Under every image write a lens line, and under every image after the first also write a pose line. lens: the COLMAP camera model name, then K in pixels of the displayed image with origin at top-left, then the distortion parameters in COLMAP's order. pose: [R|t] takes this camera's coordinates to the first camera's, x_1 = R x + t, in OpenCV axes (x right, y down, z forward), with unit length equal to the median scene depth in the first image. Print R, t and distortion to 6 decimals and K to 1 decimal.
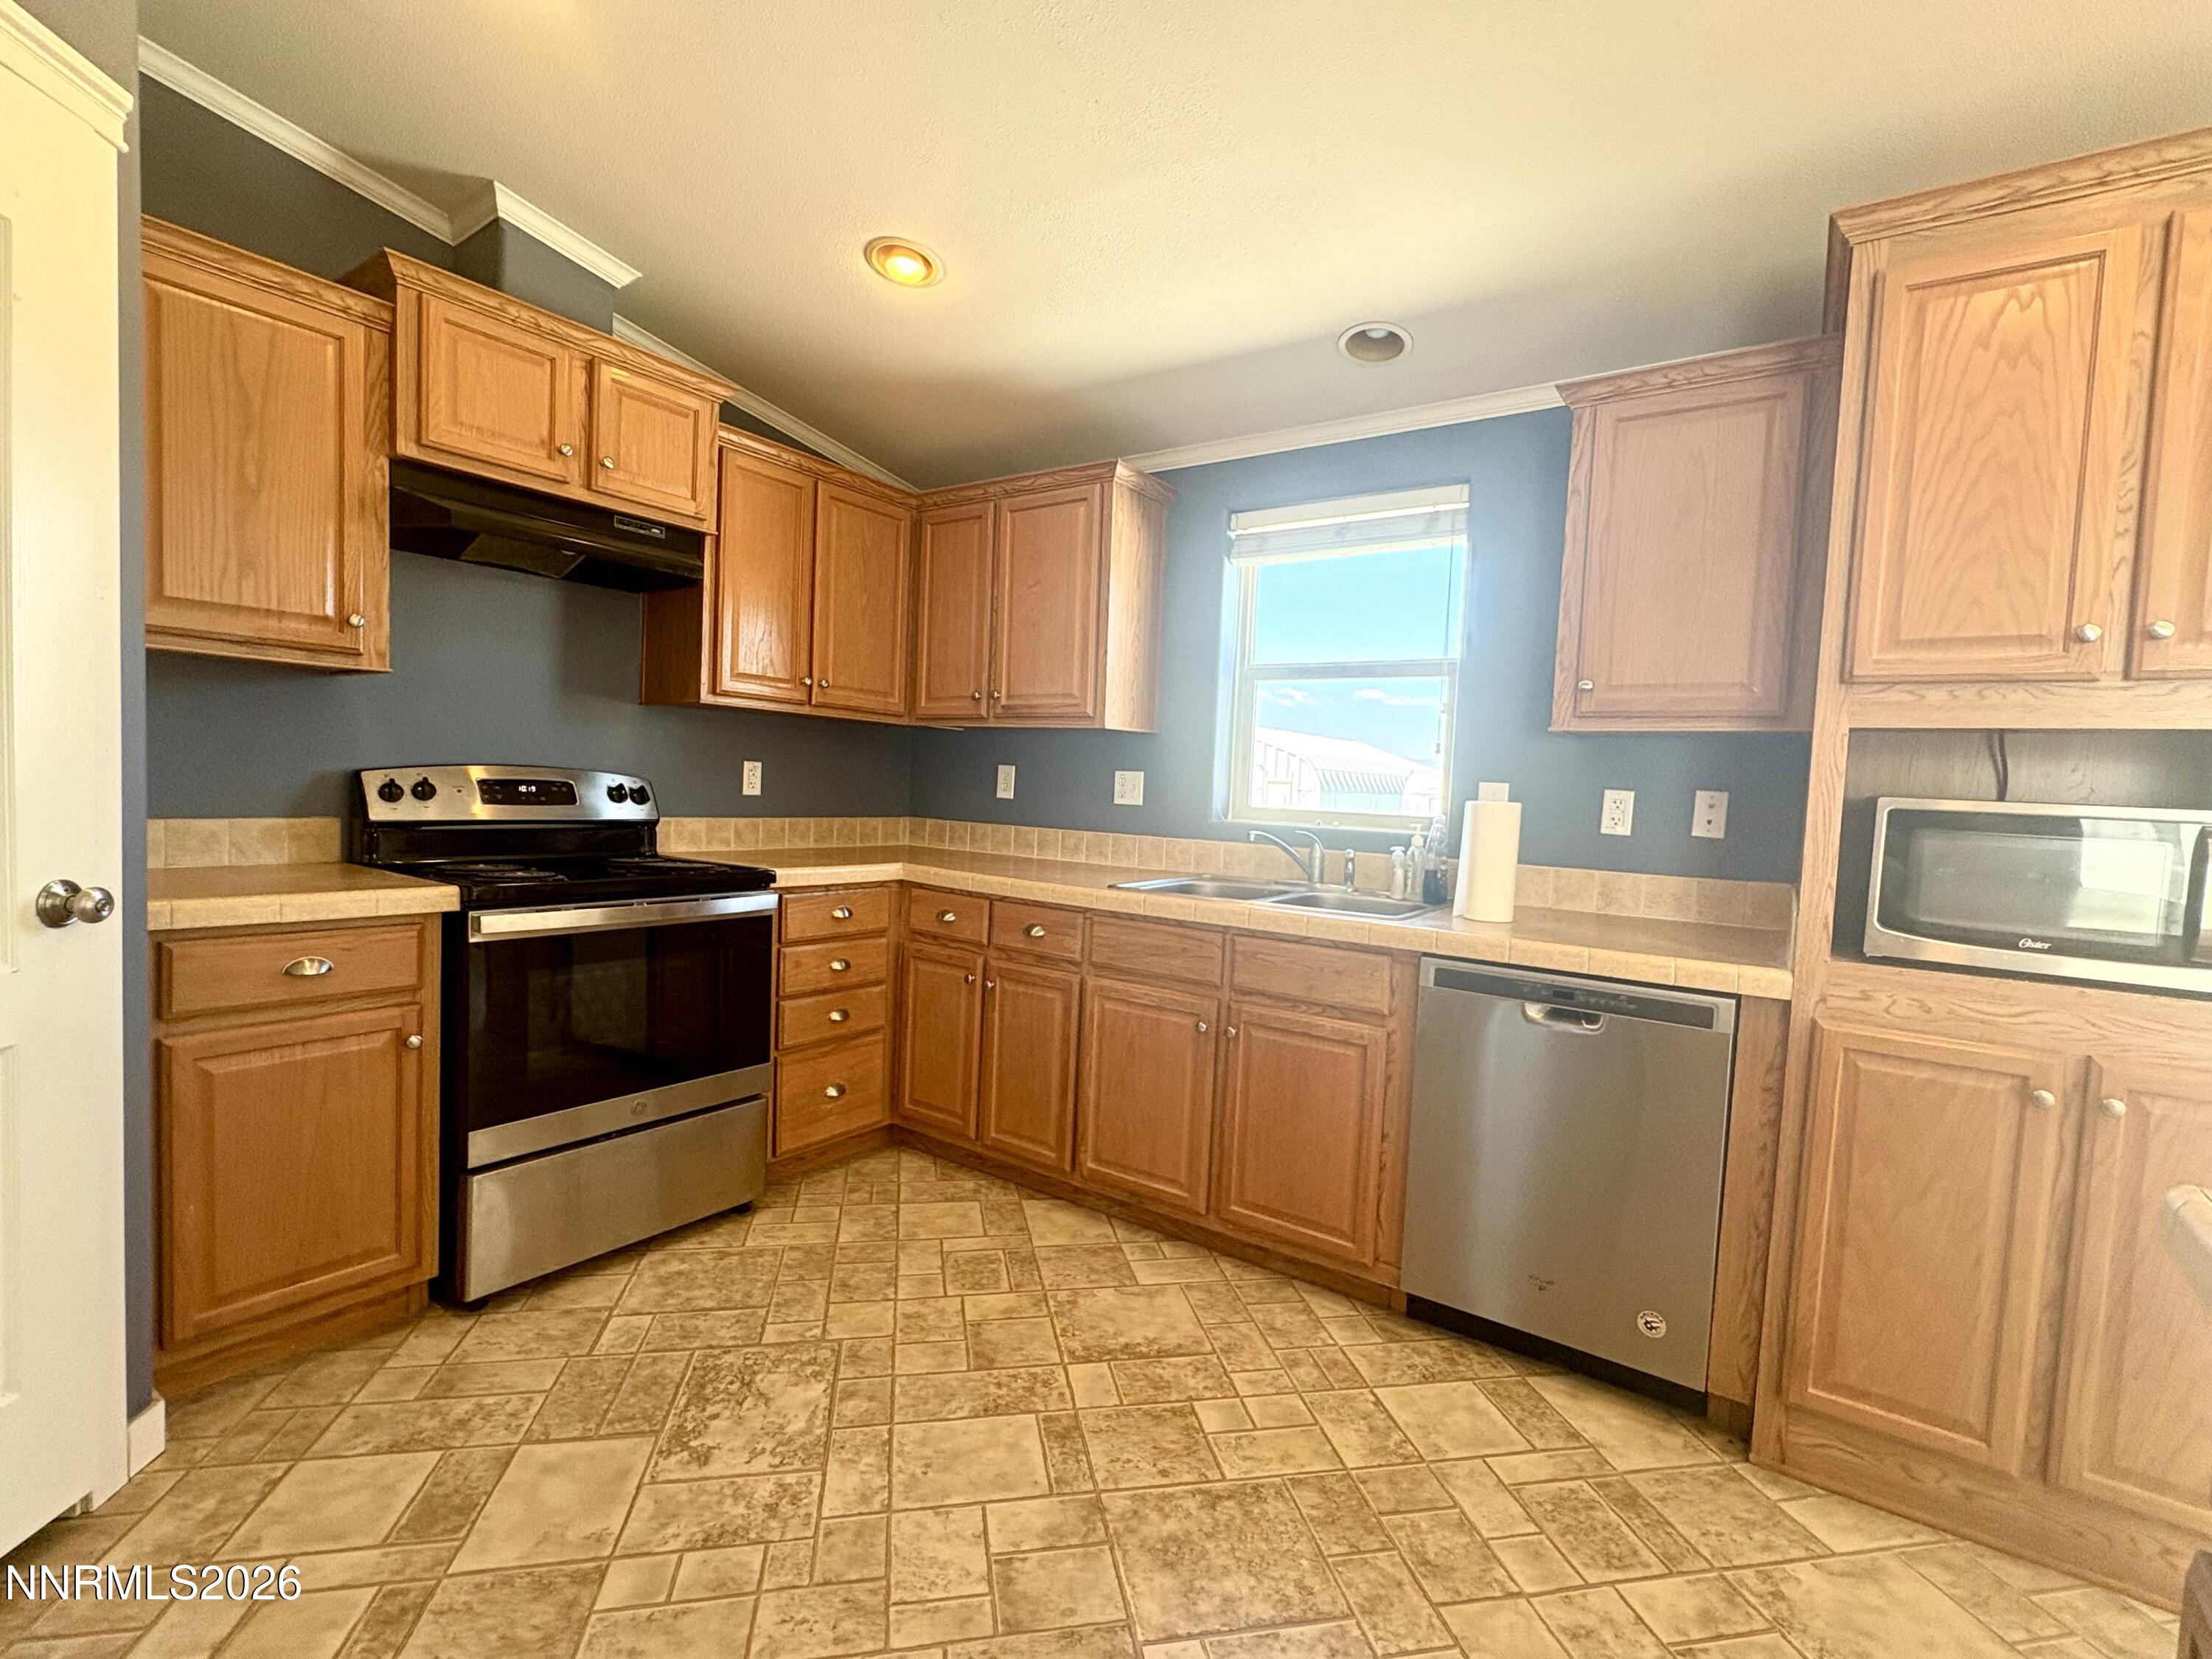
lens RADIAL K [[1008.1, 0, 1102.1], [0, 1008.1, 840.2], [0, 0, 1]] dist [-0.019195, -0.000252]
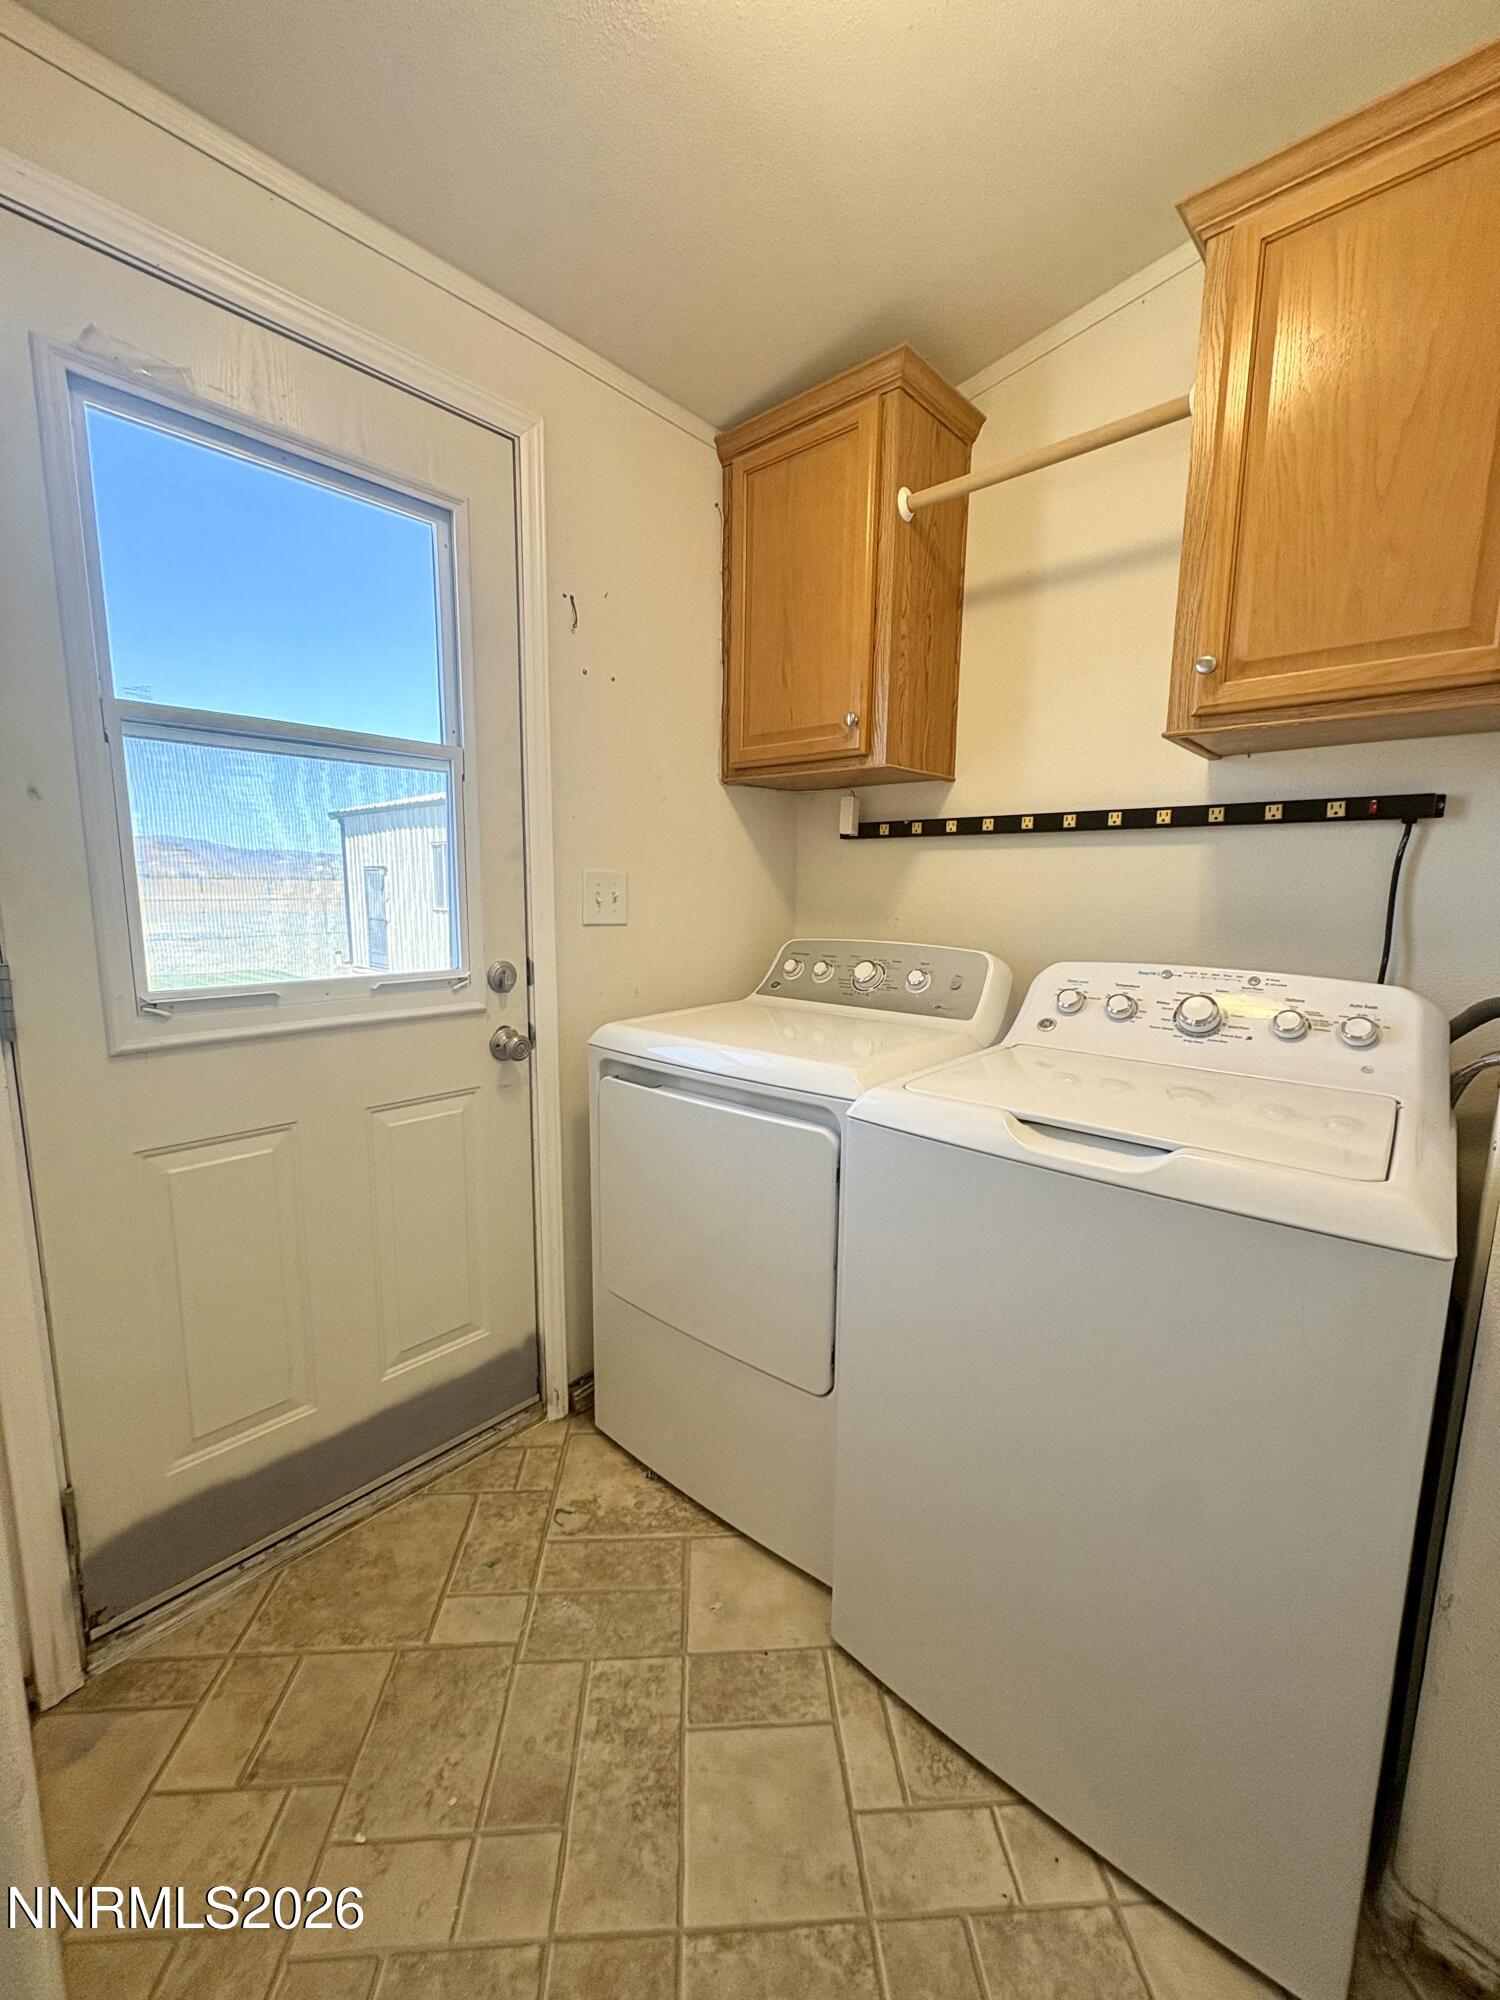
lens RADIAL K [[808.7, 0, 742.2], [0, 808.7, 995.2], [0, 0, 1]] dist [0.003673, -0.000046]
pose [[0.118194, -0.175239, 0.977406, -1.082571], [0.068476, 0.983400, 0.168033, -0.093619], [-0.990627, 0.047069, 0.128232, 0.744884]]
